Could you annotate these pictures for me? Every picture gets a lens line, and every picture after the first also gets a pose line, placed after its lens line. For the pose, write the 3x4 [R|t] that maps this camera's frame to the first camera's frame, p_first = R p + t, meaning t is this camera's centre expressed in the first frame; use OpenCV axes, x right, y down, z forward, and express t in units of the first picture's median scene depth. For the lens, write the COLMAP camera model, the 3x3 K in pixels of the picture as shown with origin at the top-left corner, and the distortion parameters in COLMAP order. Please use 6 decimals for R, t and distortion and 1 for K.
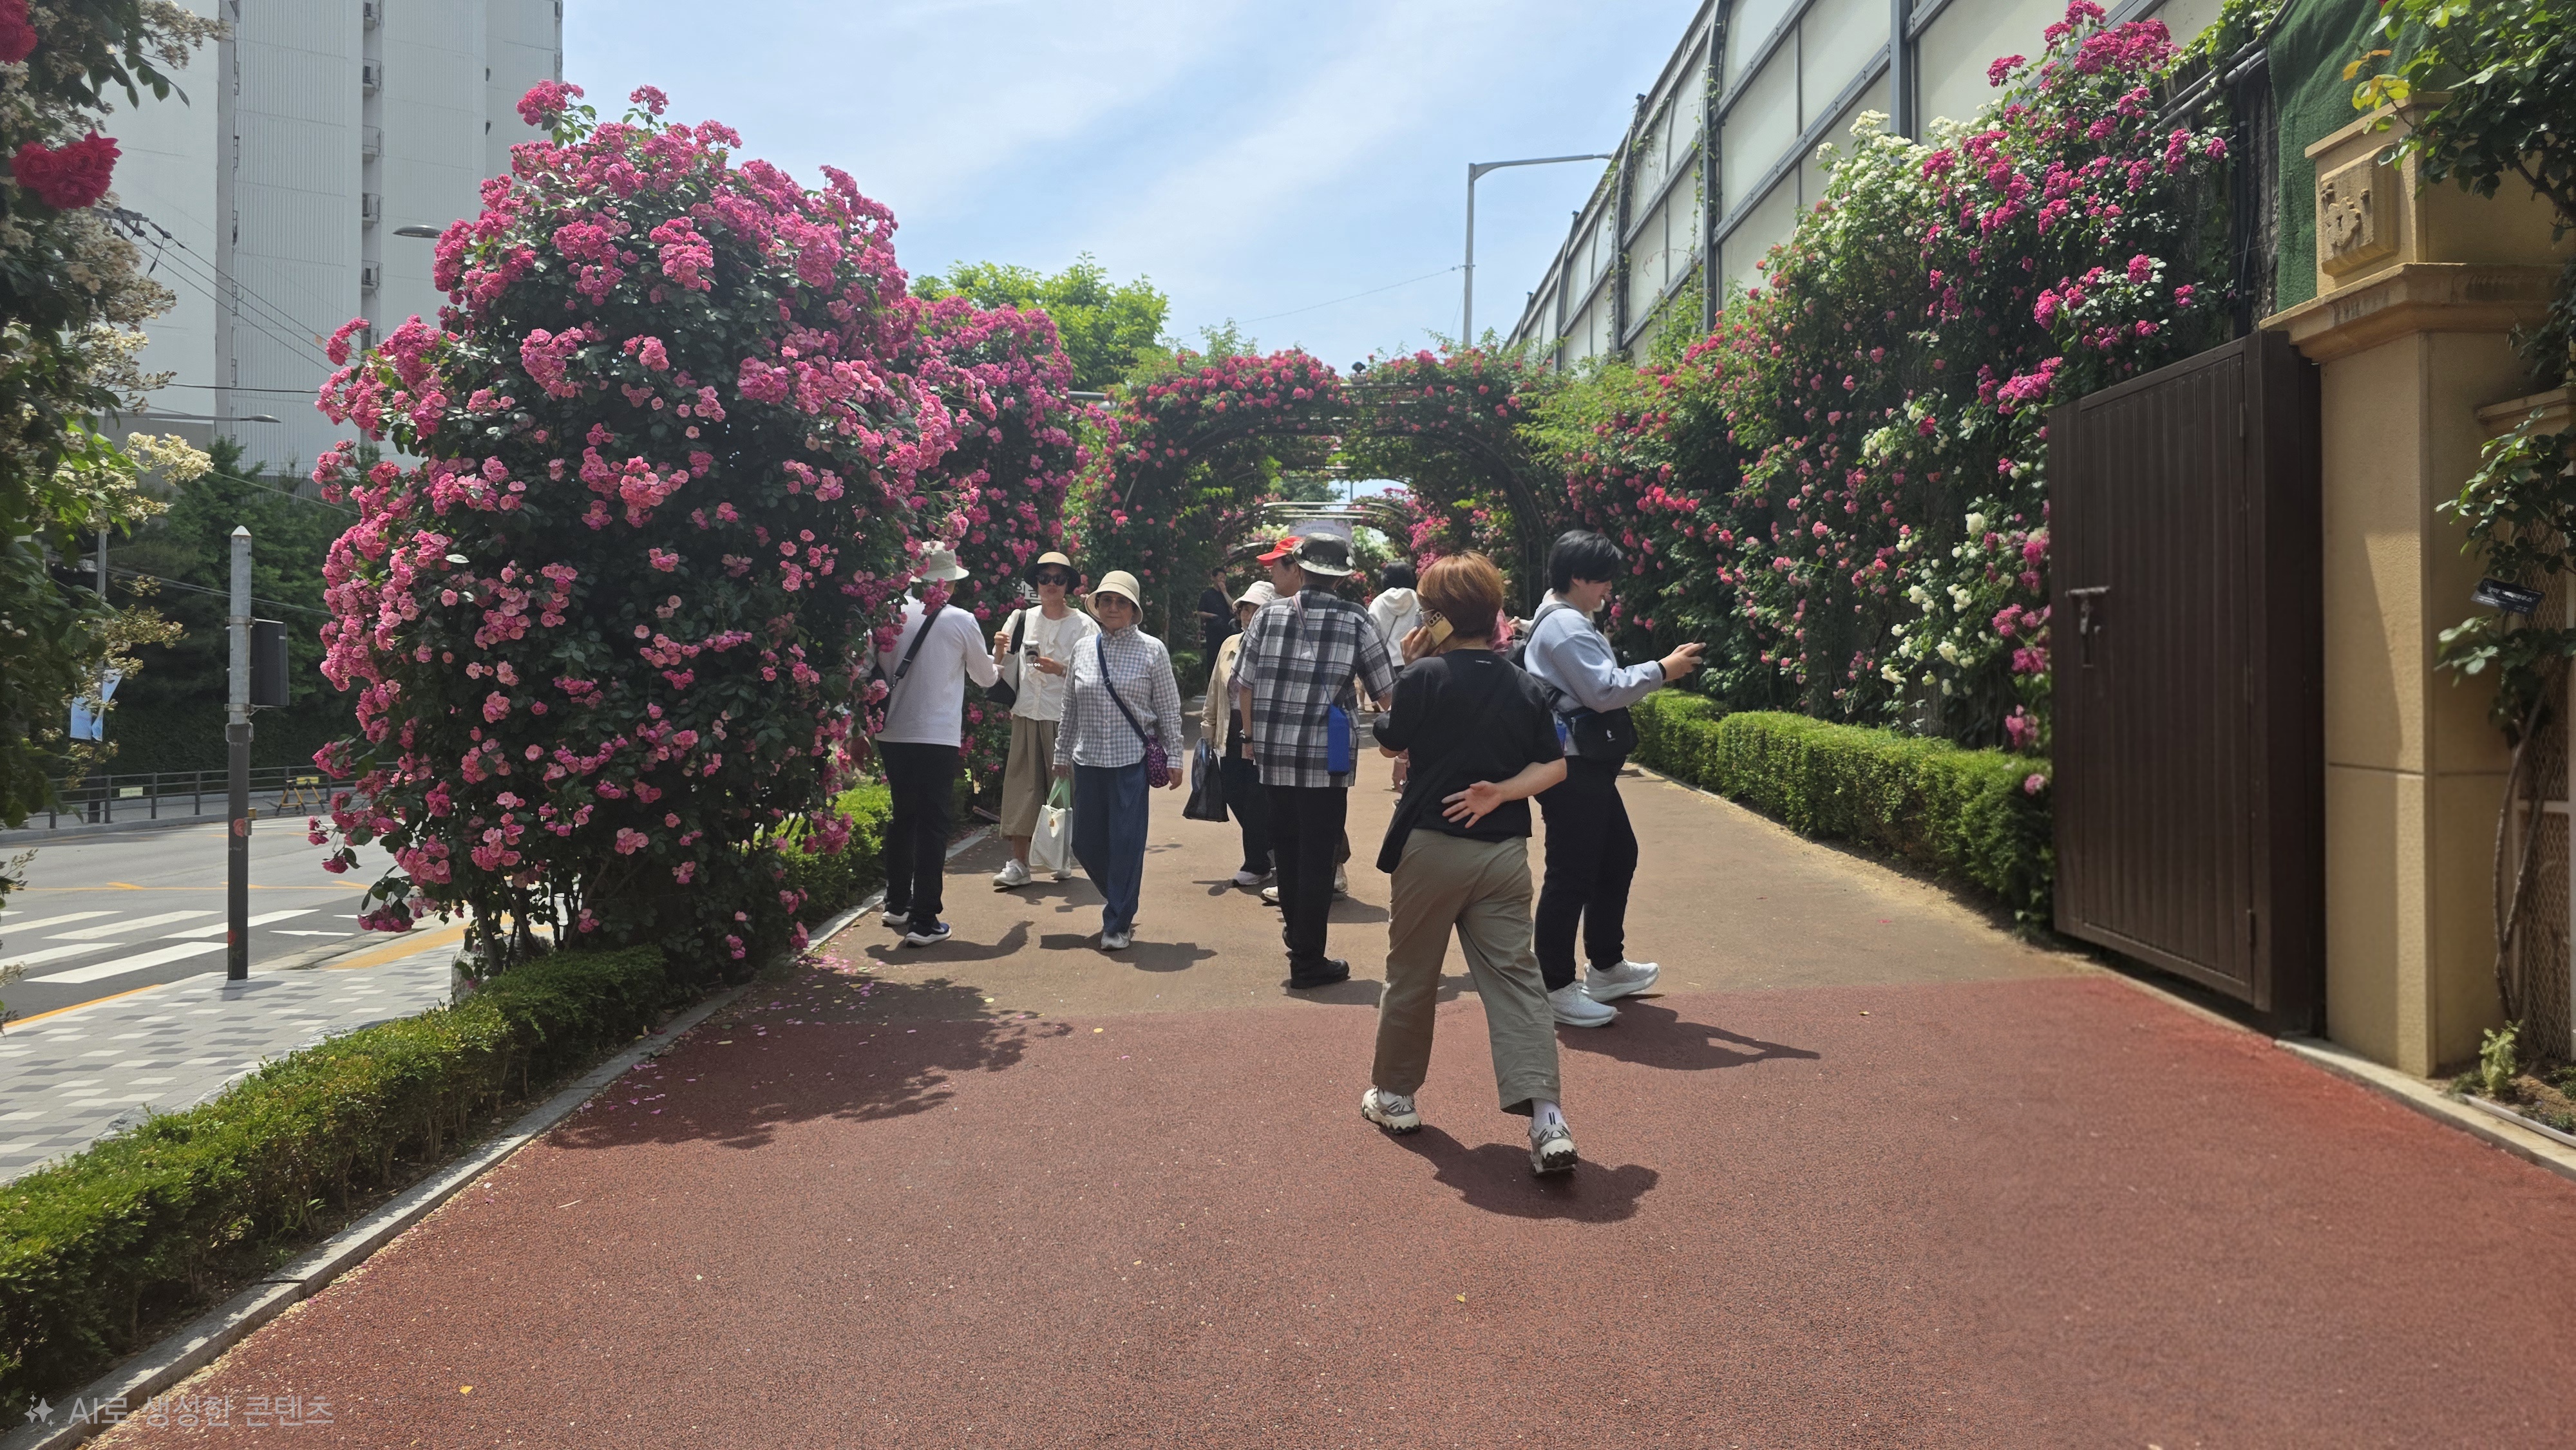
lens RADIAL K [[1701.6, 0, 1288.3], [0, 1701.6, 719.3], [0, 0, 1]] dist [-0.000159, 0.000079]
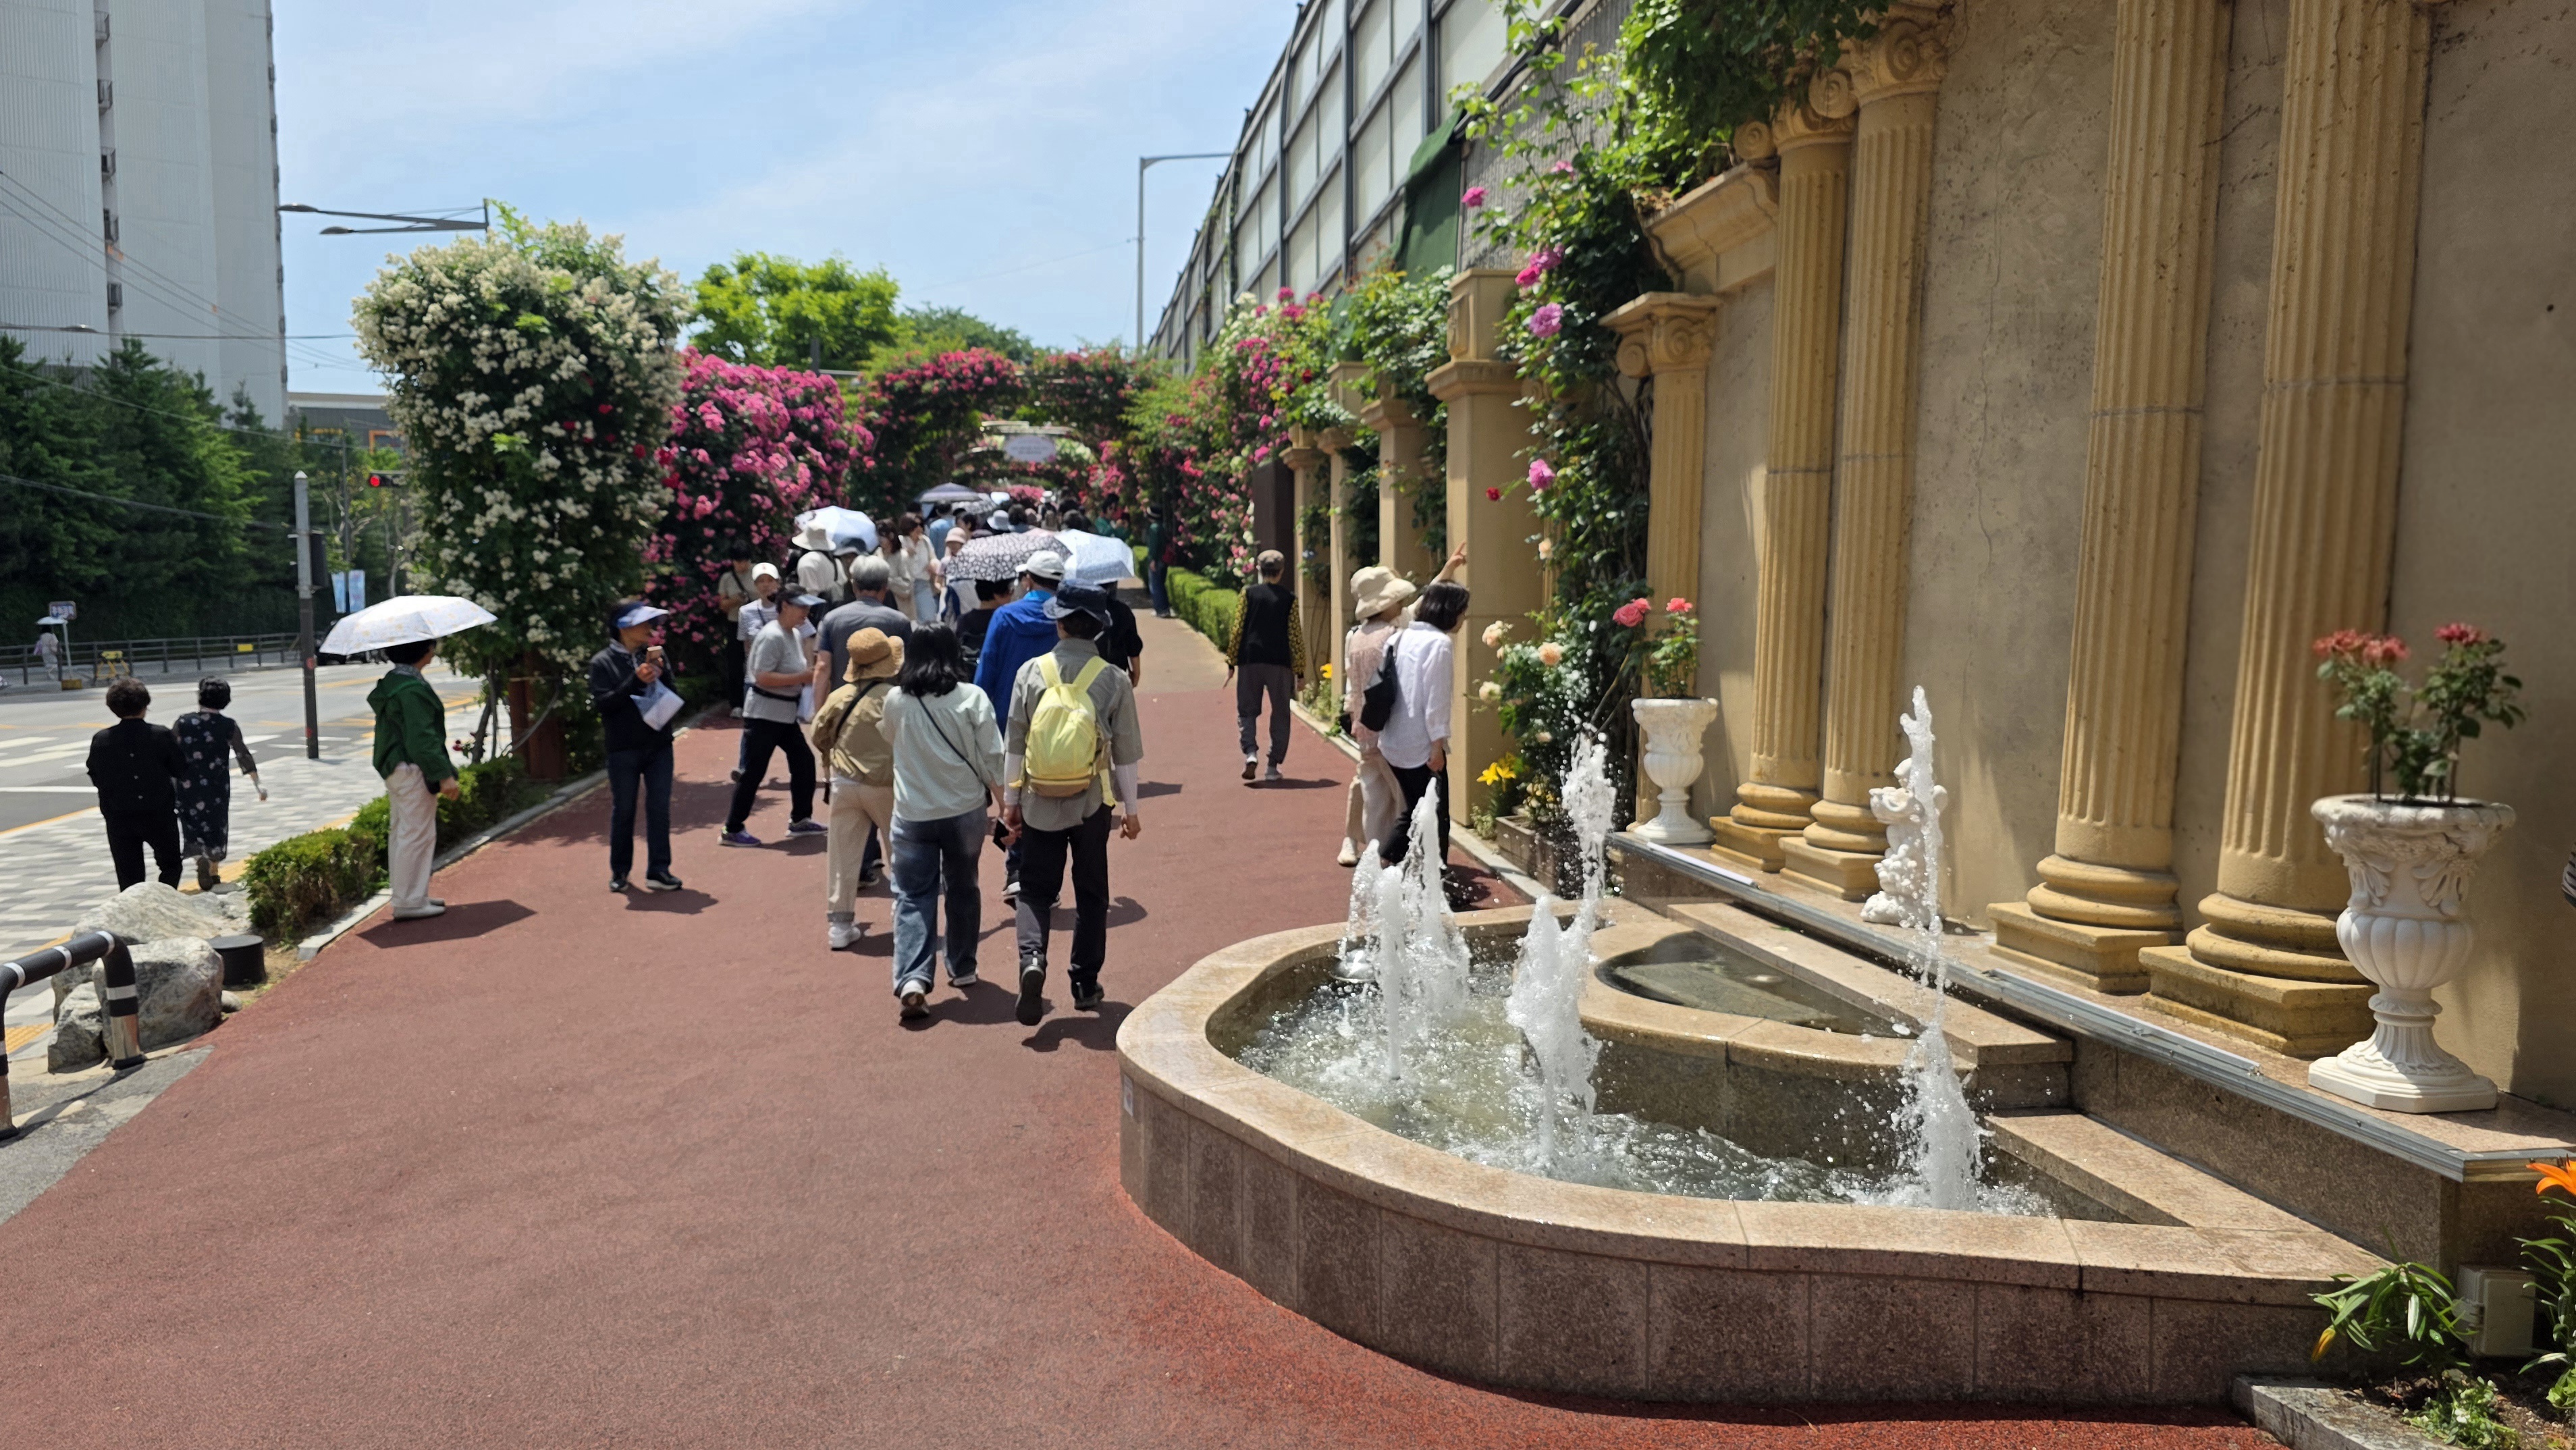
lens RADIAL K [[1701.8, 0, 1251.9], [0, 1701.8, 781.0], [0, 0, 1]] dist [-0.000159, 0.000079]
pose [[0.992111, -0.012920, 0.124697, 0.046453], [-0.000250, 0.994469, 0.105026, 0.004777], [-0.125365, -0.104228, 0.986621, -0.570130]]
